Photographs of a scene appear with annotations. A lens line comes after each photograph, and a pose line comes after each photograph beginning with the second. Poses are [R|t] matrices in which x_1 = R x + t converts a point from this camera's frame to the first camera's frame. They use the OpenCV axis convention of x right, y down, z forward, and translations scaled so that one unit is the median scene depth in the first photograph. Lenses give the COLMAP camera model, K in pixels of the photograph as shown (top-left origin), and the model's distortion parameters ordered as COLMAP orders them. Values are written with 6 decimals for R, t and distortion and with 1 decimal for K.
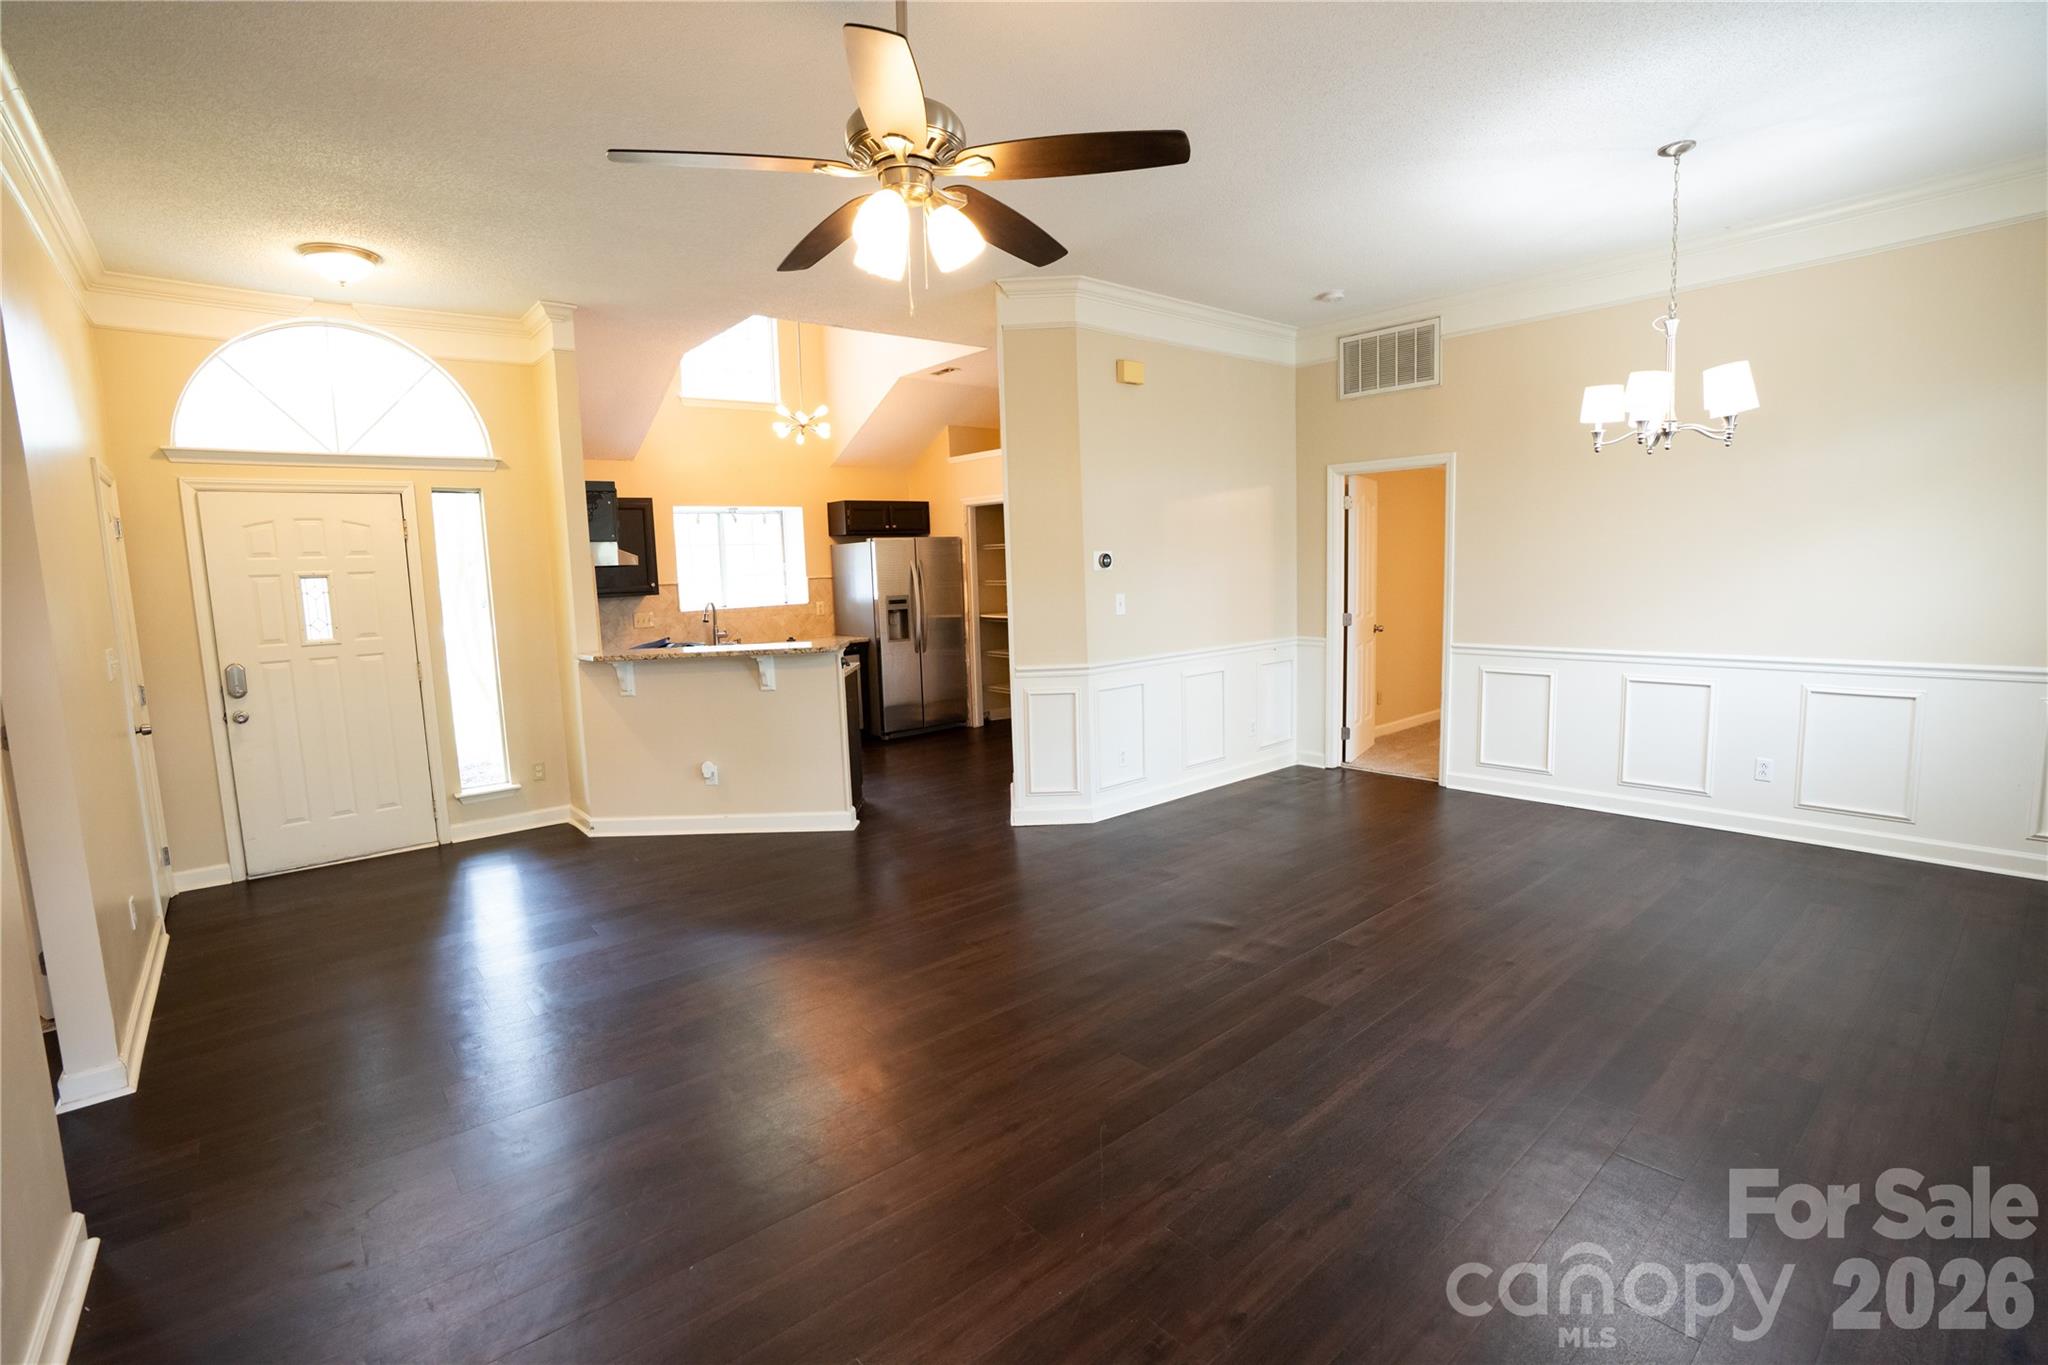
lens RADIAL K [[931.4, 0, 1024.0], [0, 931.4, 682.5], [0, 0, 1]] dist [0.001103, 0.000235]
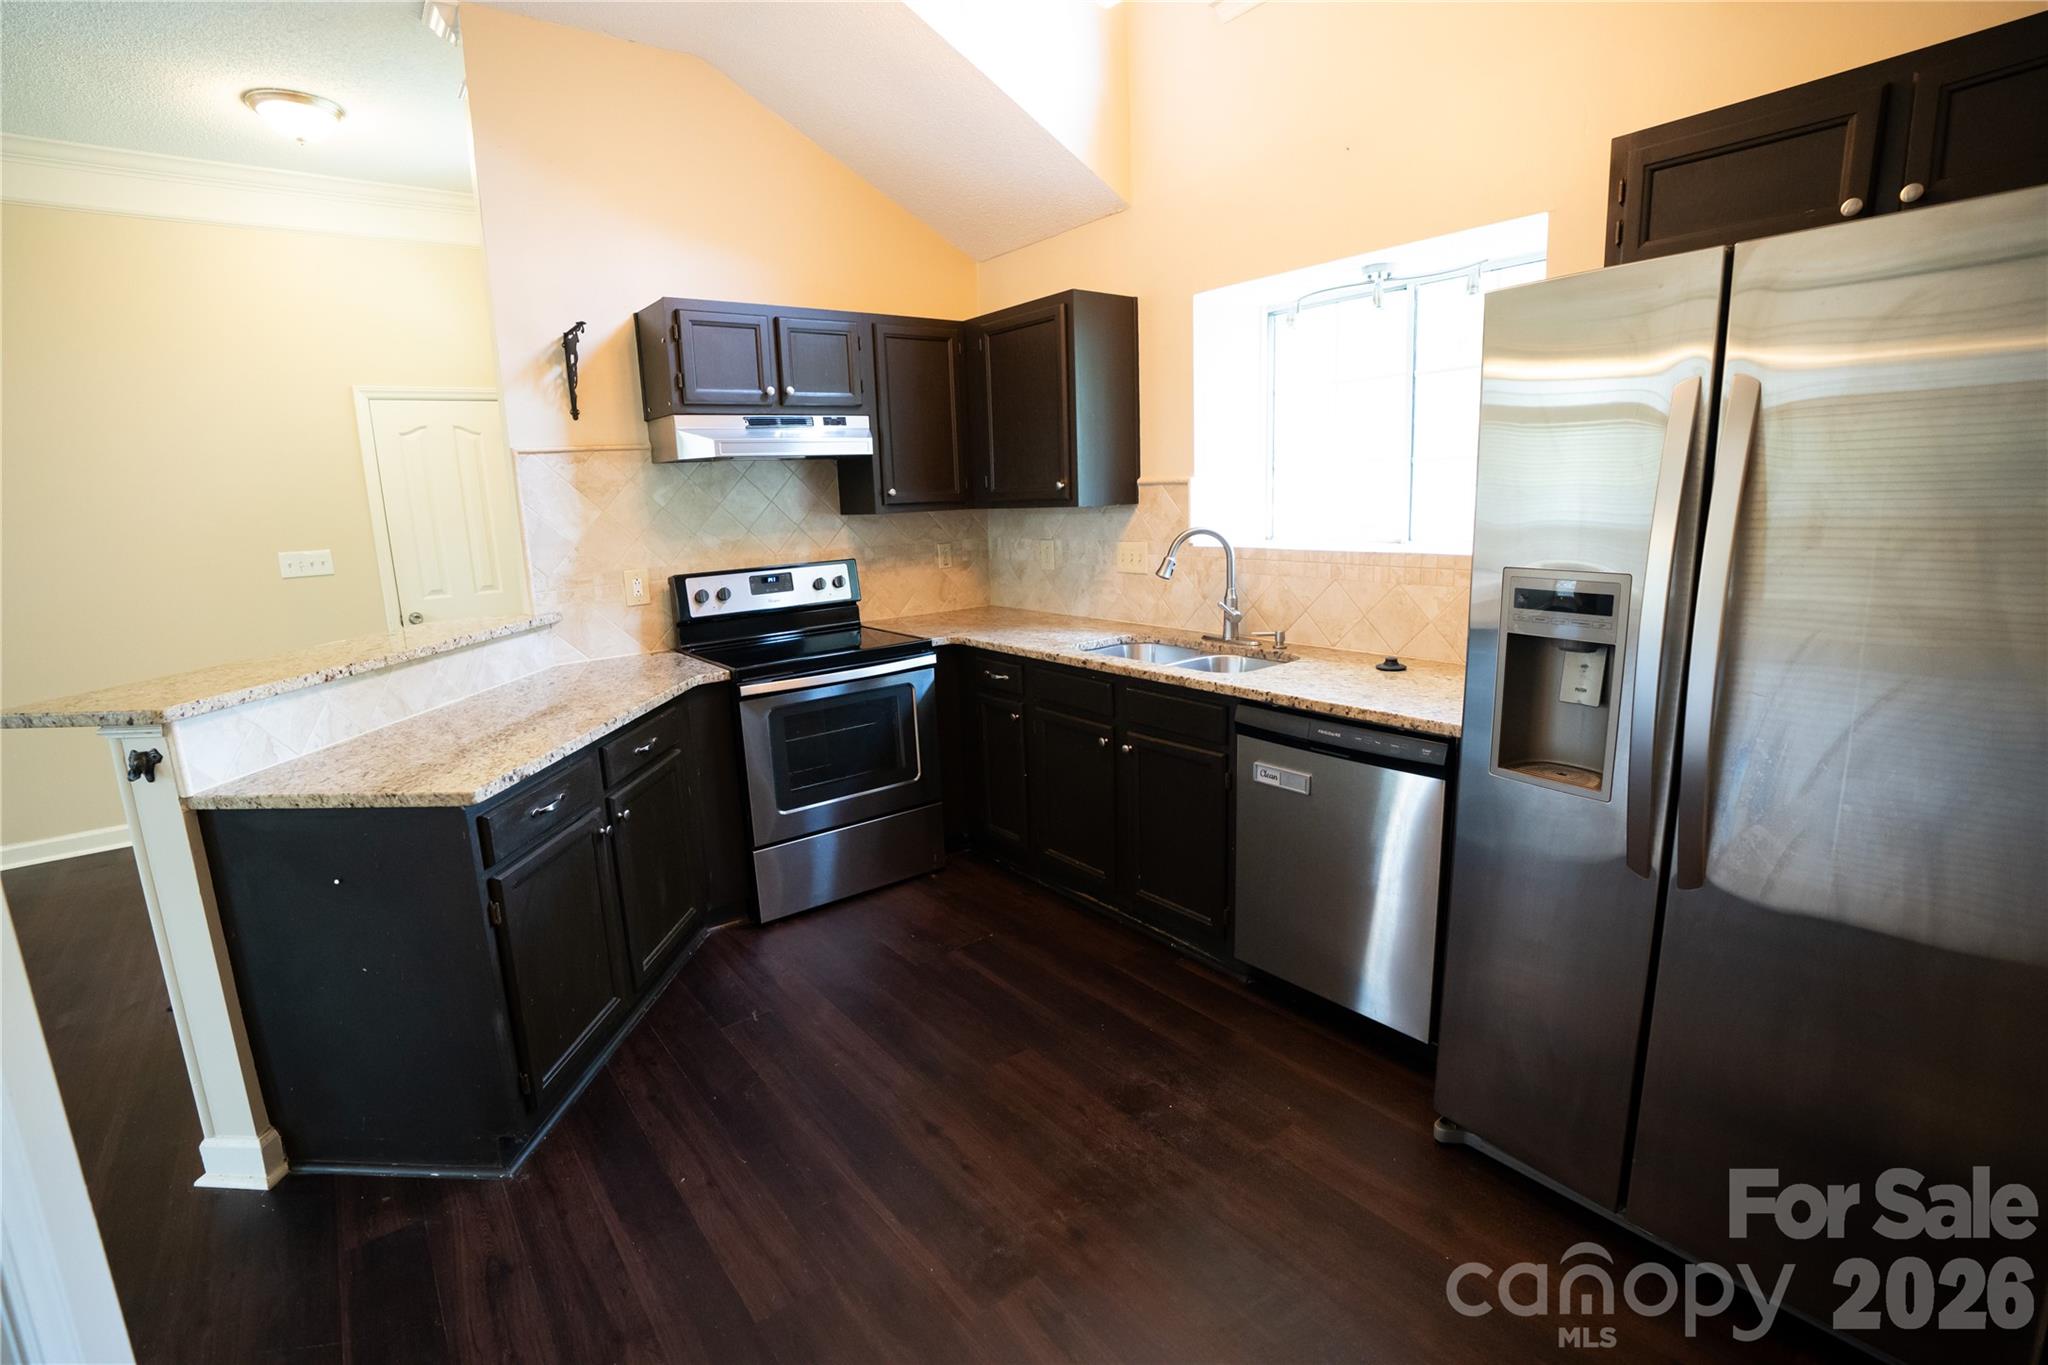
lens RADIAL K [[931.4, 0, 1024.0], [0, 931.4, 682.5], [0, 0, 1]] dist [0.001103, 0.000235]
pose [[-0.050496, 0.242854, -0.968748, 0.078733], [-0.087239, 0.965205, 0.246514, -0.114134], [0.994907, 0.096961, -0.027553, 0.923802]]
